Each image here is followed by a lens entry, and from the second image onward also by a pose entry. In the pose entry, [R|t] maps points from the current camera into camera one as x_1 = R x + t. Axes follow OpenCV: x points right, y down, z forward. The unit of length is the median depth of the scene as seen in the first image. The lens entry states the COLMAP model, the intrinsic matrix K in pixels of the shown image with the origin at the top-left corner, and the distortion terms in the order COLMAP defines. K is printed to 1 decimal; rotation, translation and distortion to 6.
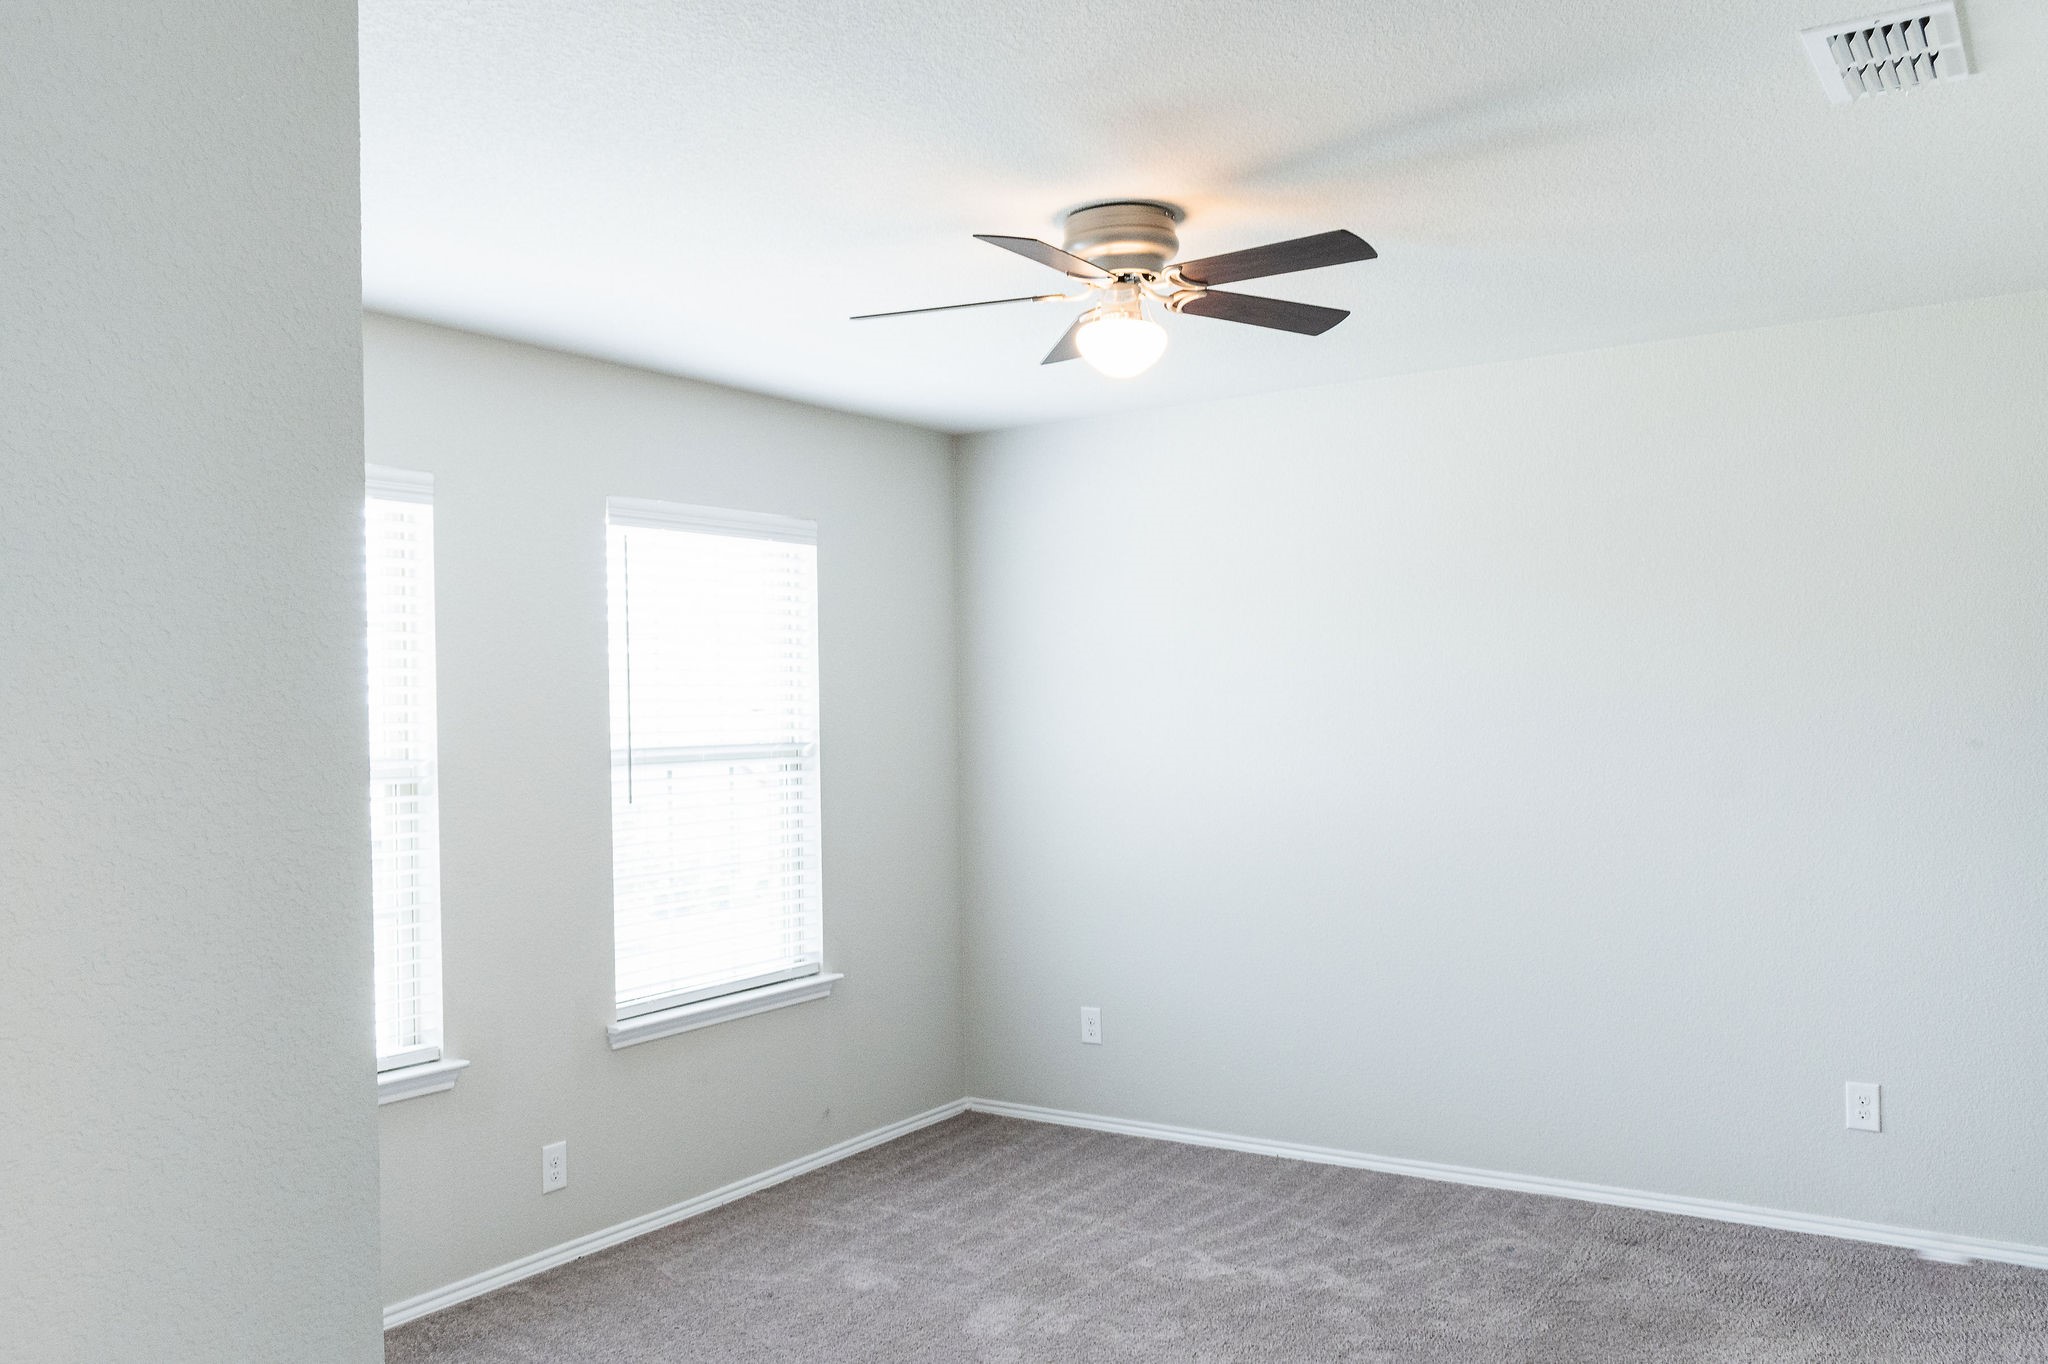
lens RADIAL K [[1654.5, 0, 1024.3], [0, 1654.5, 686.1], [0, 0, 1]] dist [-0.017553, 0.007412]
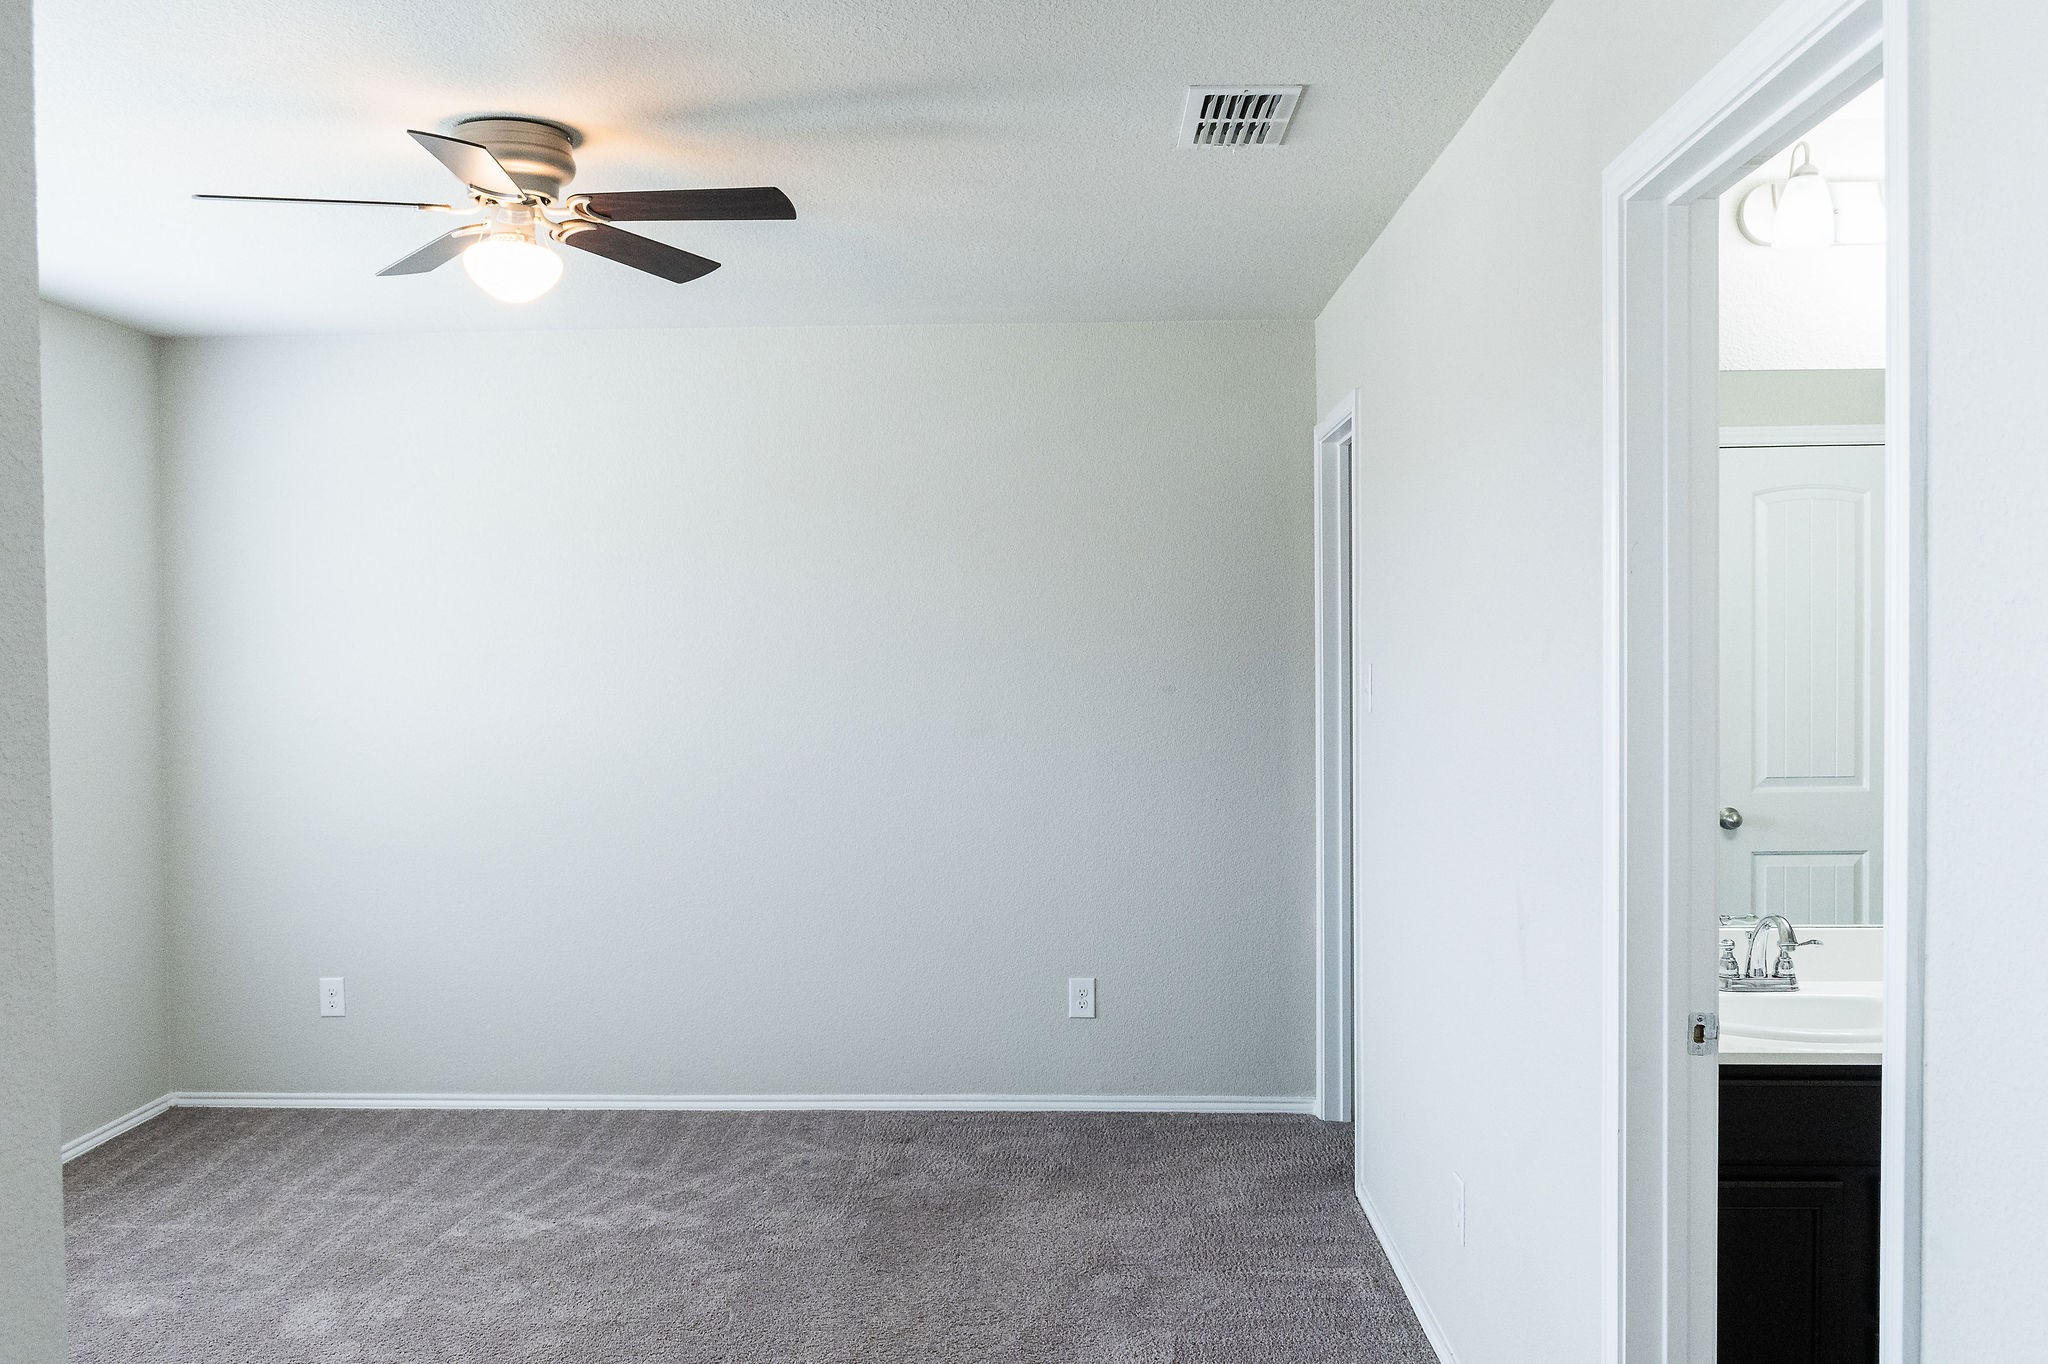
lens RADIAL K [[1654.5, 0, 1039.1], [0, 1654.5, 684.9], [0, 0, 1]] dist [-0.017553, 0.007412]
pose [[0.845780, 0.002253, 0.533528, -0.155683], [-0.016642, 0.999616, 0.022160, 0.005913], [-0.533273, -0.027621, 0.845492, 0.023054]]
